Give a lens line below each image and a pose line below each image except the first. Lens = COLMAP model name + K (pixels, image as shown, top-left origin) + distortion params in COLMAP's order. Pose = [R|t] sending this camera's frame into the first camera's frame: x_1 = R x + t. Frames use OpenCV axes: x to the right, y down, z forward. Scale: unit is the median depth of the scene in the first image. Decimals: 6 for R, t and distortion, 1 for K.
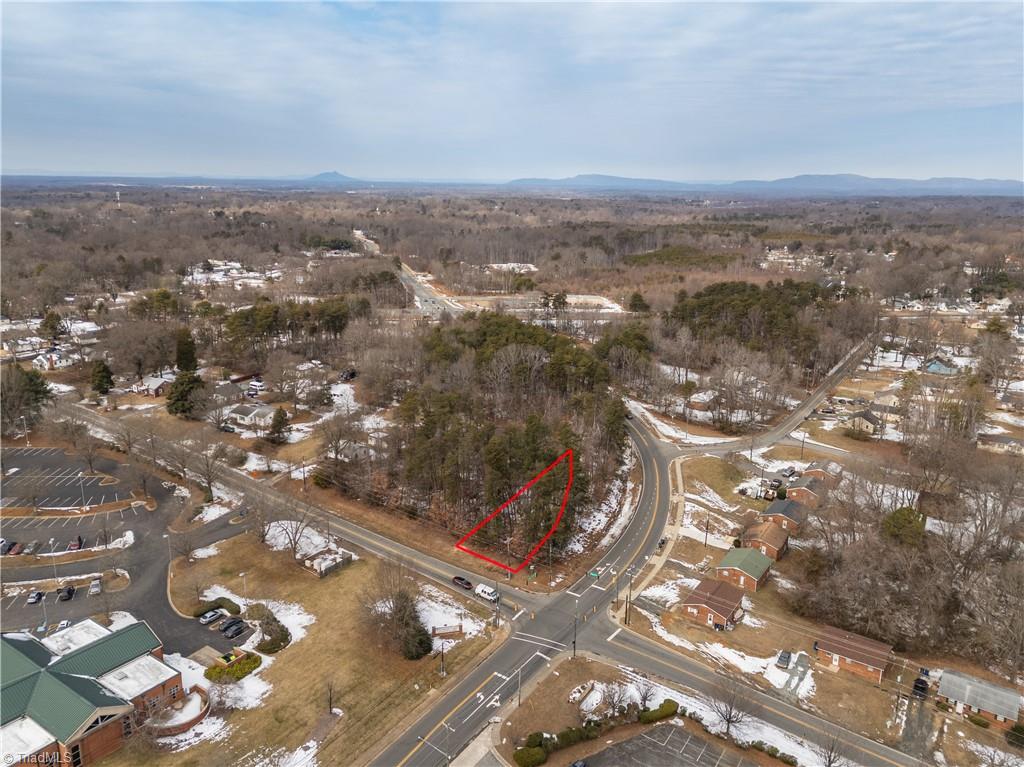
lens RADIAL K [[751.3, 0, 512.0], [0, 751.3, 383.5], [0, 0, 1]] dist [0.075811, -0.056831]
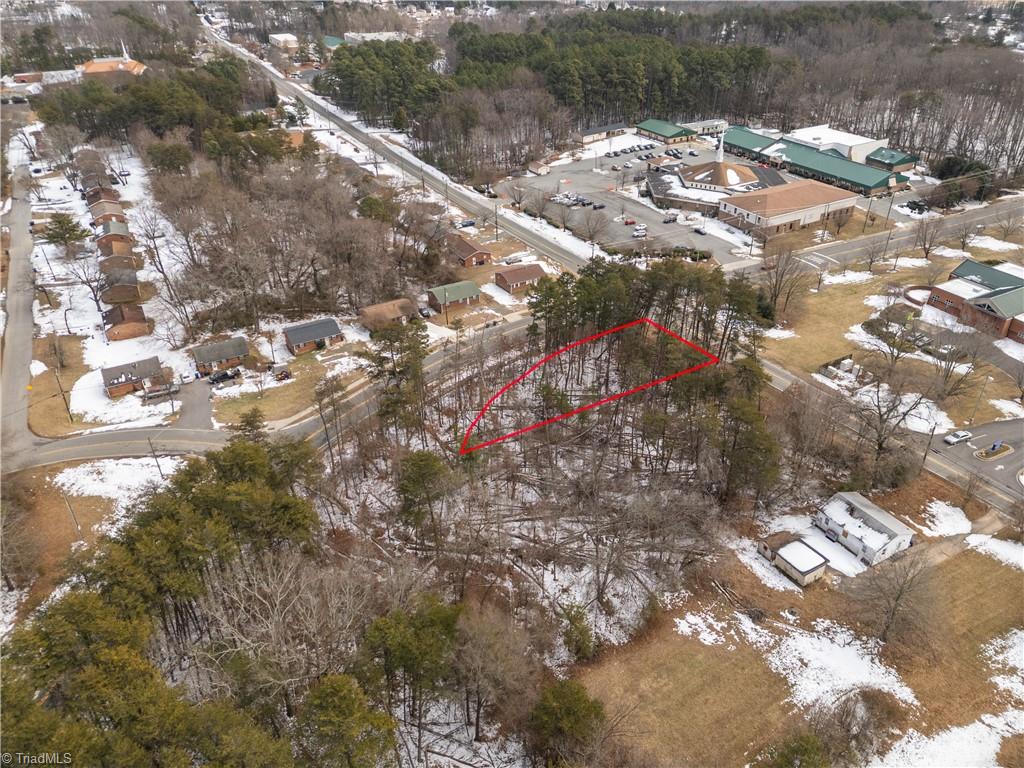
lens RADIAL K [[751.3, 0, 512.0], [0, 751.3, 384.0], [0, 0, 1]] dist [0.075811, -0.056831]
pose [[-0.892290, -0.237883, 0.383705, -0.224959], [0.118900, 0.696086, 0.708044, -0.431079], [-0.435523, 0.677404, -0.592827, 1.635998]]
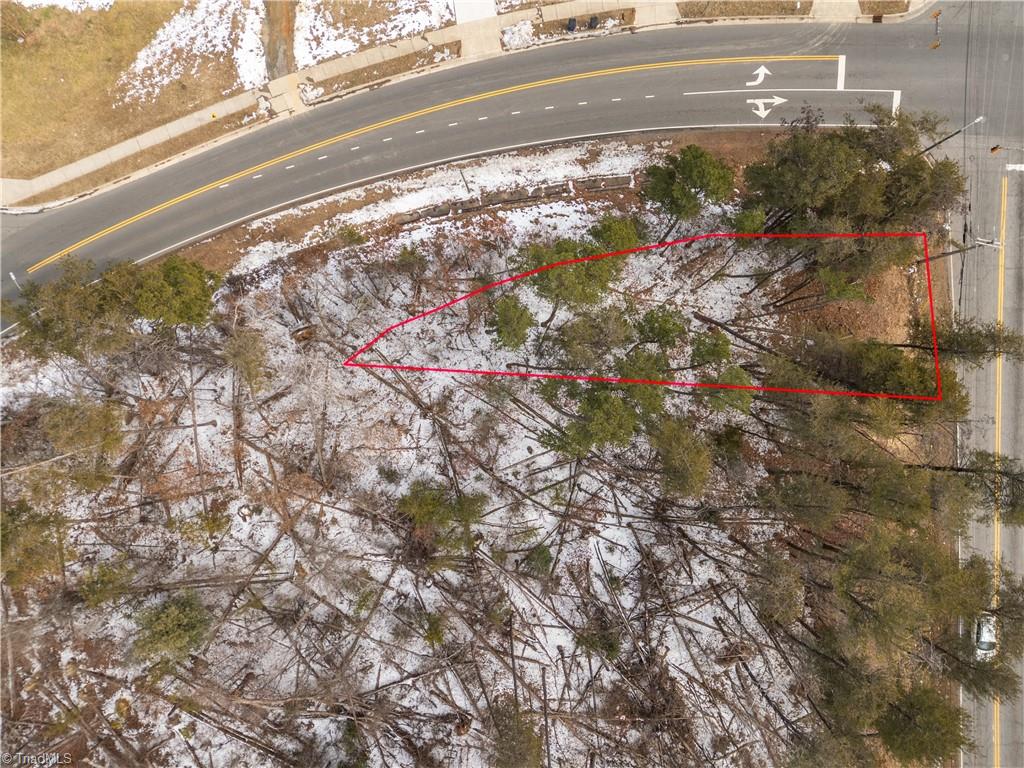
lens RADIAL K [[751.3, 0, 512.0], [0, 751.3, 384.0], [0, 0, 1]] dist [0.075811, -0.056831]
pose [[-0.535999, -0.844083, 0.015174, 0.052071], [0.240272, -0.135295, 0.961231, -0.208291], [-0.809305, 0.518864, 0.275327, 1.022819]]
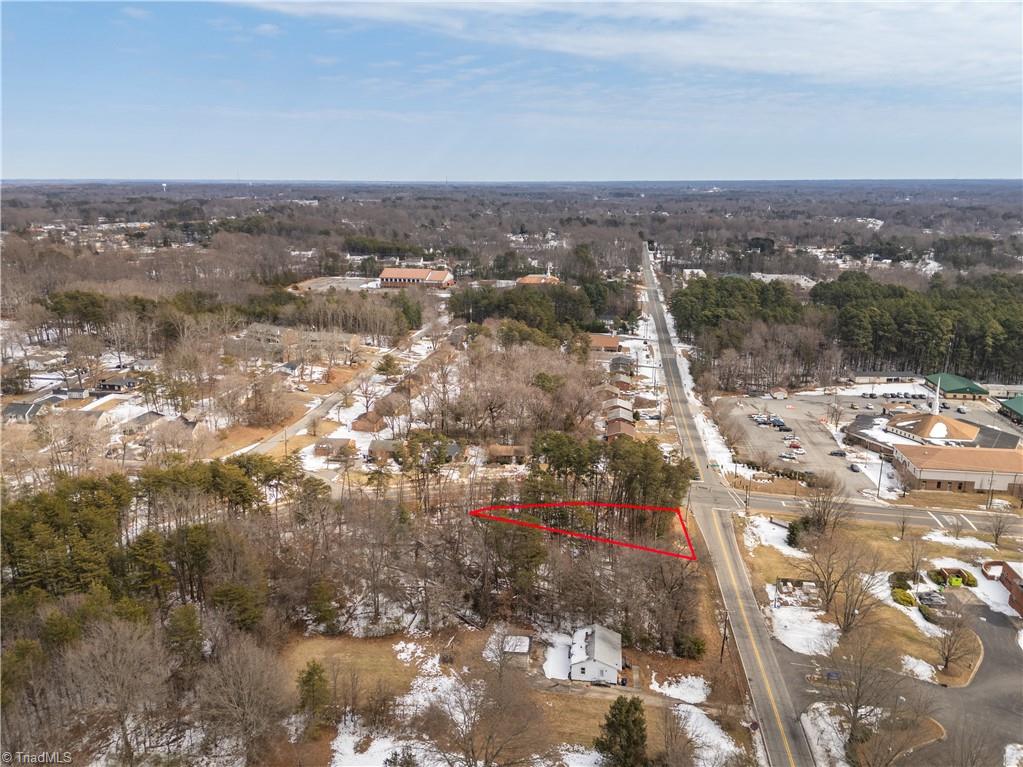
lens RADIAL K [[769.7, 0, 506.8], [0, 769.7, 381.9], [0, 0, 1]] dist [0.100763, -0.108441]
pose [[-0.448243, -0.242790, 0.860309, -0.794634], [0.222108, 0.901979, 0.370274, -0.406947], [-0.865879, 0.357054, -0.350380, 1.467381]]
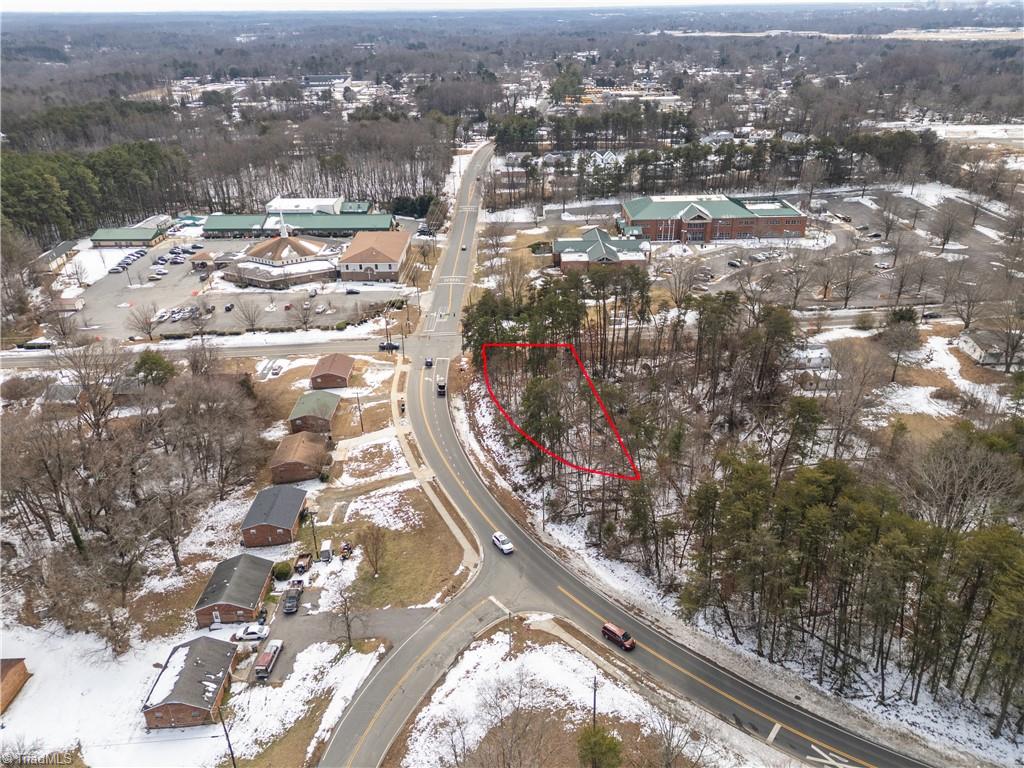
lens RADIAL K [[751.3, 0, 512.0], [0, 751.3, 384.0], [0, 0, 1]] dist [0.075811, -0.056831]
pose [[-0.819341, 0.254753, -0.513597, 0.570575], [-0.144547, 0.775113, 0.615066, -0.420562], [0.554785, 0.578187, -0.598258, 1.639890]]
